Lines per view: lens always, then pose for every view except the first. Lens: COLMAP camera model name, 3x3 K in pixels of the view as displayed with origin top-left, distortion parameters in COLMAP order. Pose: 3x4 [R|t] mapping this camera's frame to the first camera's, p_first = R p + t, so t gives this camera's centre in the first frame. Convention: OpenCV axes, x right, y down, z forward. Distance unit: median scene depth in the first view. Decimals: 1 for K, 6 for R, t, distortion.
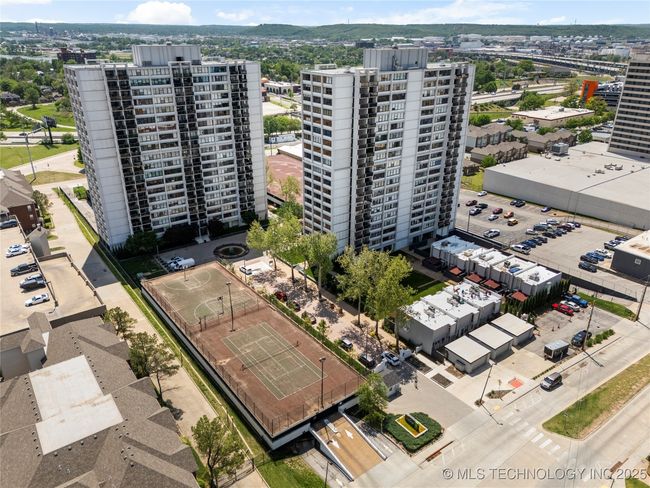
lens RADIAL K [[479.6, 0, 323.4], [0, 479.6, 243.1], [0, 0, 1]] dist [0.095743, -0.097953]
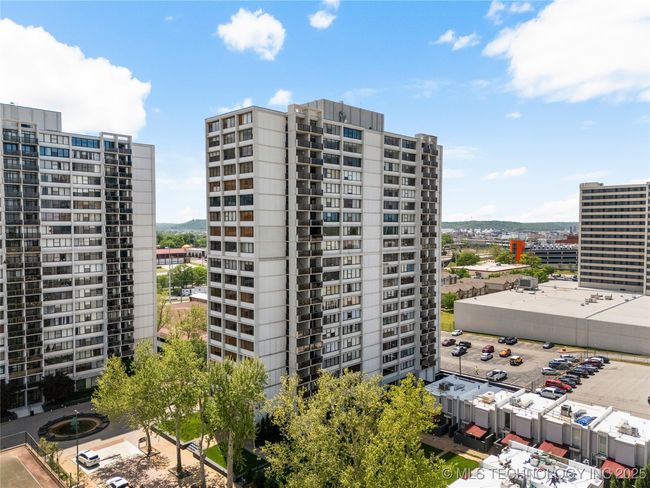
lens RADIAL K [[479.6, 0, 323.4], [0, 479.6, 243.1], [0, 0, 1]] dist [0.095743, -0.097953]
pose [[0.989522, -0.008876, 0.144109, 0.013997], [0.061543, 0.928822, -0.365379, 0.045908], [-0.130609, 0.370420, 0.919636, 0.375501]]
